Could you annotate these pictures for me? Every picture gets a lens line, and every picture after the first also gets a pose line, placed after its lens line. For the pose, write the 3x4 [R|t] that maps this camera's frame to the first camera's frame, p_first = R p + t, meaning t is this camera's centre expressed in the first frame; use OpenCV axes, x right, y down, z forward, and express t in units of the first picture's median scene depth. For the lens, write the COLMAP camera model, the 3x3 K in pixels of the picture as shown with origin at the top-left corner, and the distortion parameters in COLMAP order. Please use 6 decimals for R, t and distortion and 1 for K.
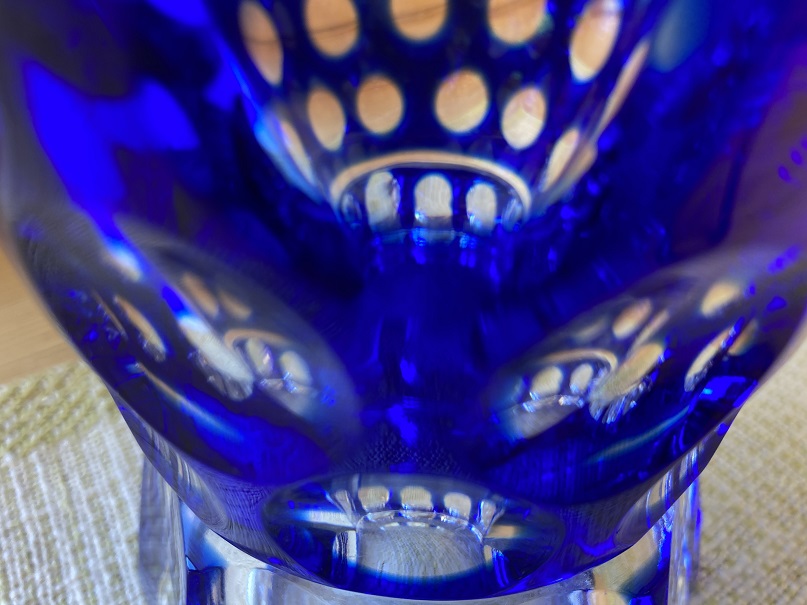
lens RADIAL K [[661.0, 0, 402.2], [0, 661.0, 302.9], [0, 0, 1]] dist [-0.002656, 0.004341]
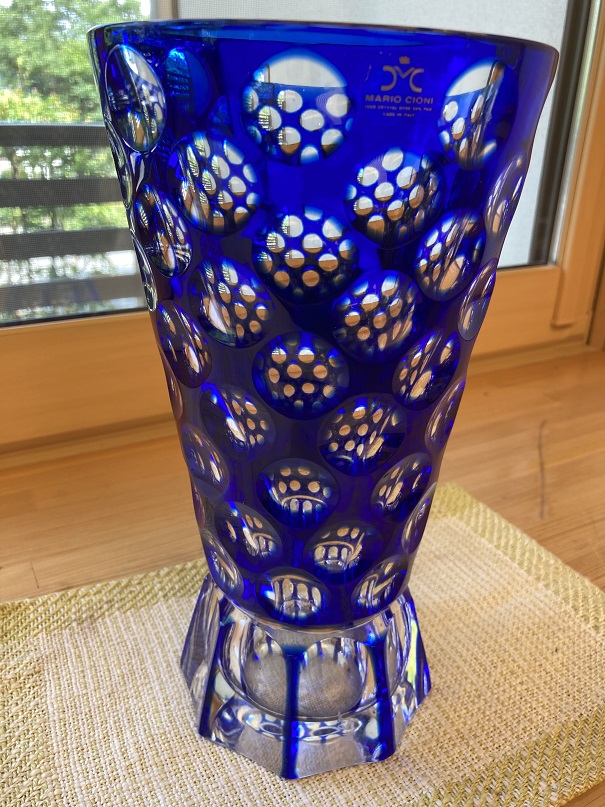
lens RADIAL K [[661.0, 0, 301.8], [0, 661.0, 404.3], [0, 0, 1]] dist [-0.002656, 0.004341]
pose [[0.992771, 0.073043, -0.095235, 0.147311], [-0.098105, 0.950965, -0.293327, 0.181303], [0.069140, 0.300550, 0.951257, -1.261612]]
